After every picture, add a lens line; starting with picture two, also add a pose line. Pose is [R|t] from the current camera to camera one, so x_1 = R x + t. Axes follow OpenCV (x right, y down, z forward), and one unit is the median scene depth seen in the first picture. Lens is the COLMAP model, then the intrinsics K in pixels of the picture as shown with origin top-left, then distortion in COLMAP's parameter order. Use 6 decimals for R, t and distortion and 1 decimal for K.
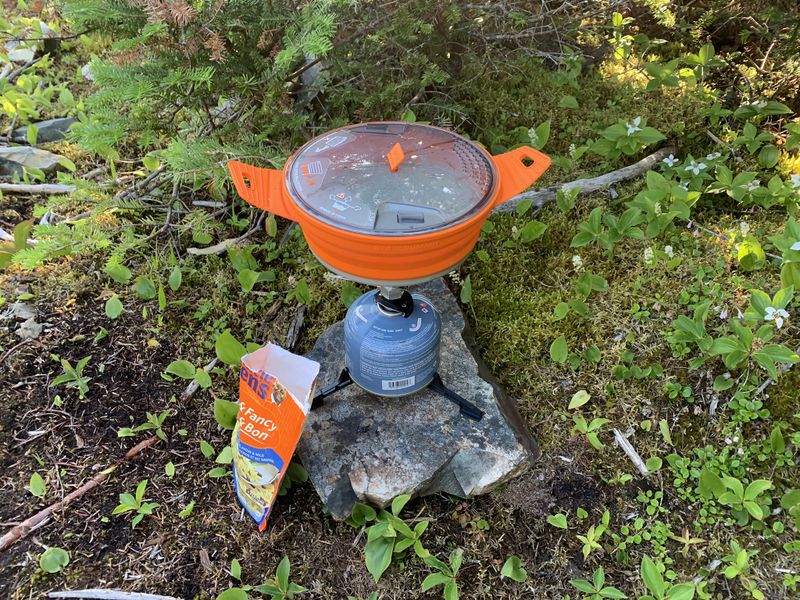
lens RADIAL K [[622.2, 0, 402.7], [0, 622.2, 296.6], [0, 0, 1]] dist [-0.083836, 0.066631]
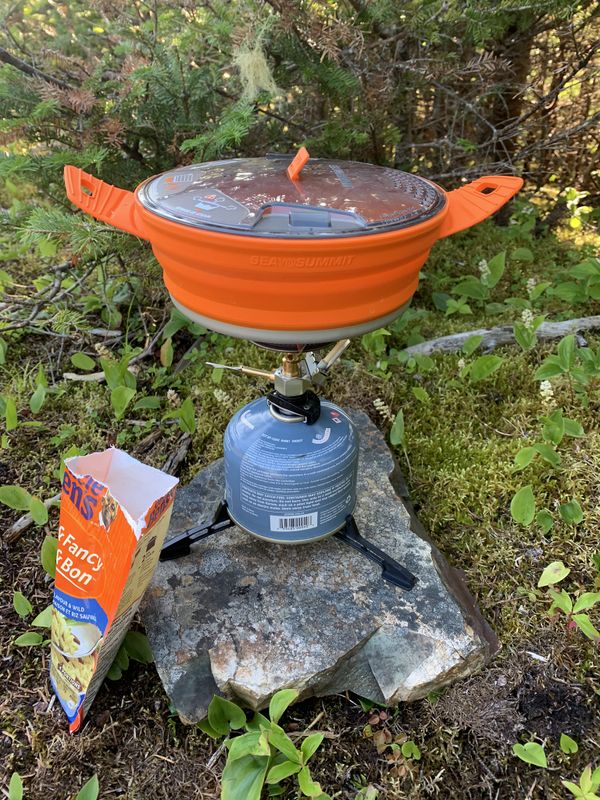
lens RADIAL K [[622.2, 0, 300.0], [0, 622.2, 400.0], [0, 0, 1]] dist [-0.083836, 0.066631]
pose [[0.996555, 0.044717, -0.069853, 0.041875], [-0.056968, 0.981154, -0.184641, 0.131360], [0.060280, 0.187984, 0.980320, 0.291495]]
